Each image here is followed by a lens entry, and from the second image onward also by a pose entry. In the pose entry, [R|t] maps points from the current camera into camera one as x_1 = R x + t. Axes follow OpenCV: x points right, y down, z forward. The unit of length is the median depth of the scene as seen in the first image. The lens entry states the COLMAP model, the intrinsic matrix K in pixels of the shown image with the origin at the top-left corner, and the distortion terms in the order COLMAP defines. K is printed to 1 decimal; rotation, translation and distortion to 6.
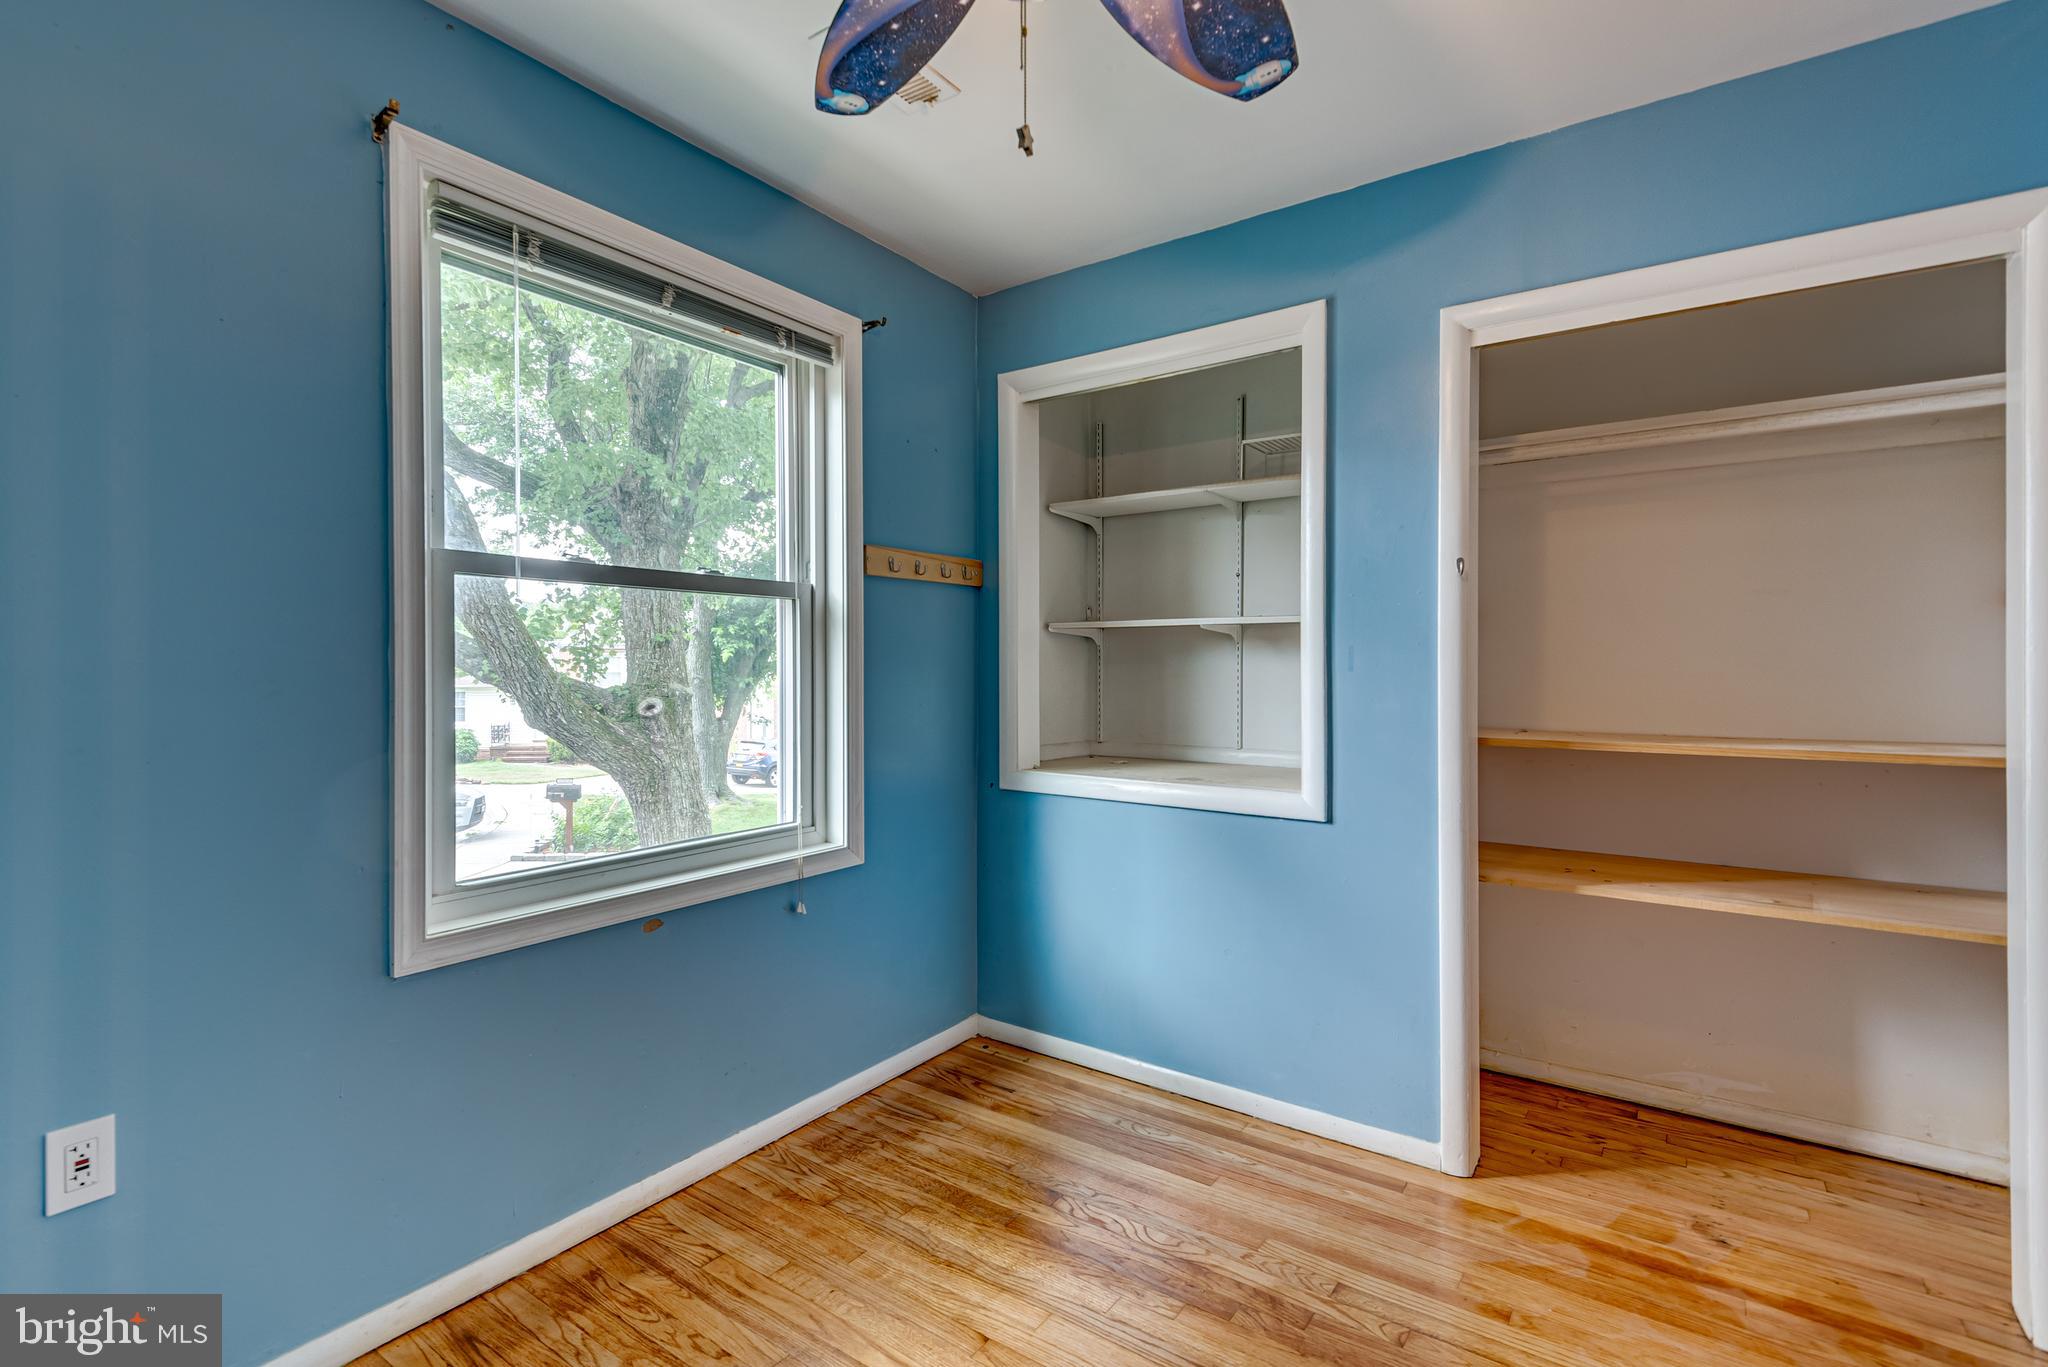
lens RADIAL K [[921.5, 0, 1017.2], [0, 921.5, 675.6], [0, 0, 1]] dist [0.038752, -0.019523]
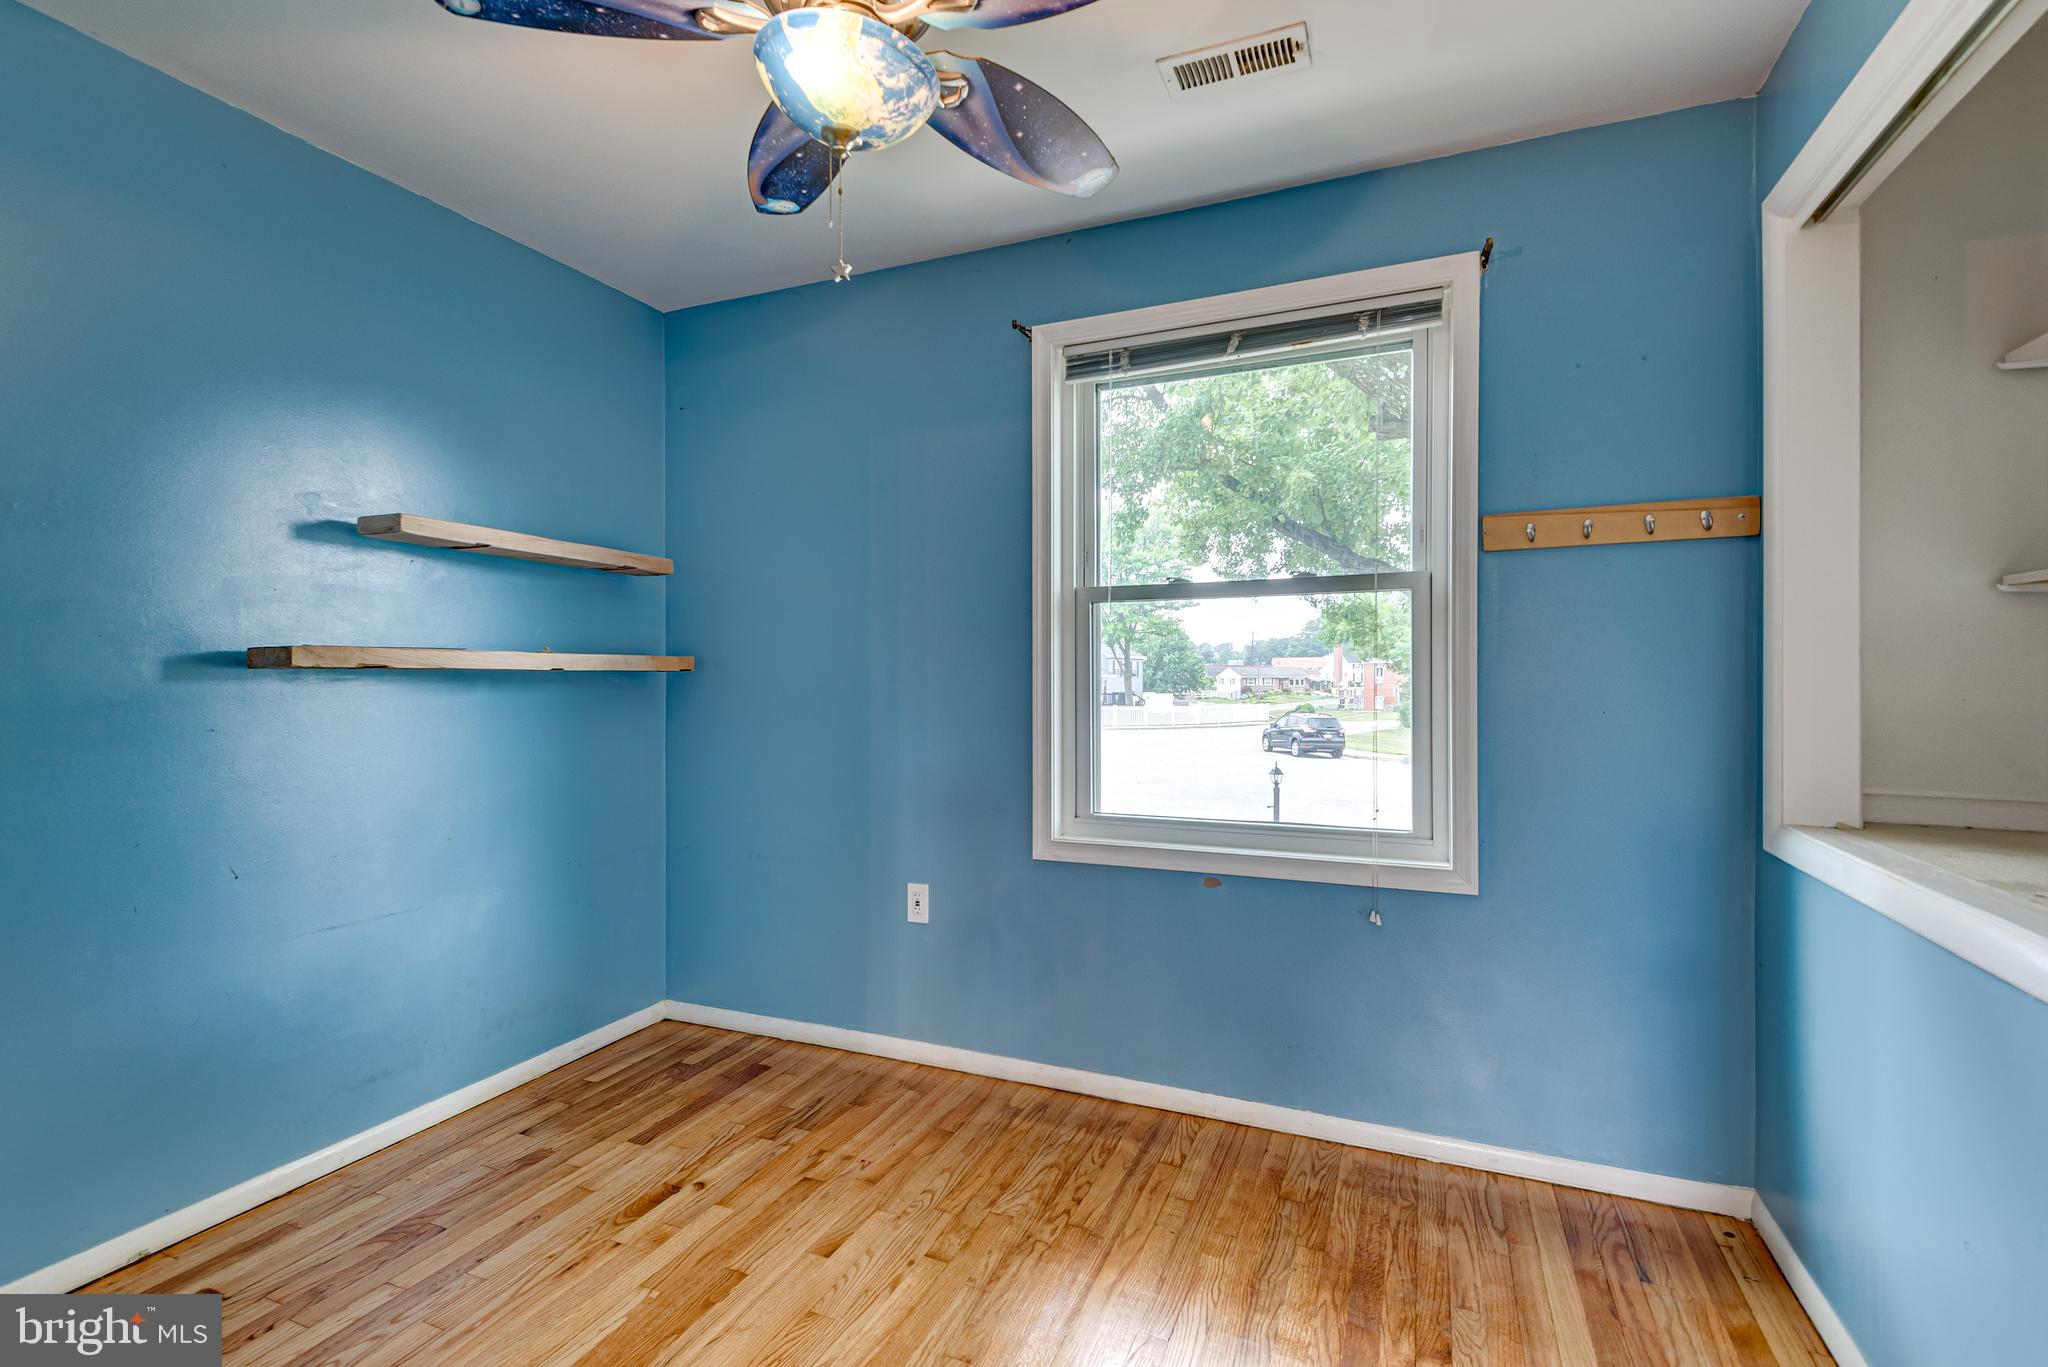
lens RADIAL K [[921.5, 0, 1017.2], [0, 921.5, 675.6], [0, 0, 1]] dist [0.038752, -0.019523]
pose [[0.226408, -0.000973, -0.974032, 0.675502], [-0.006945, 0.999972, -0.002613, 0.010402], [0.974008, 0.007356, 0.226395, 0.471125]]
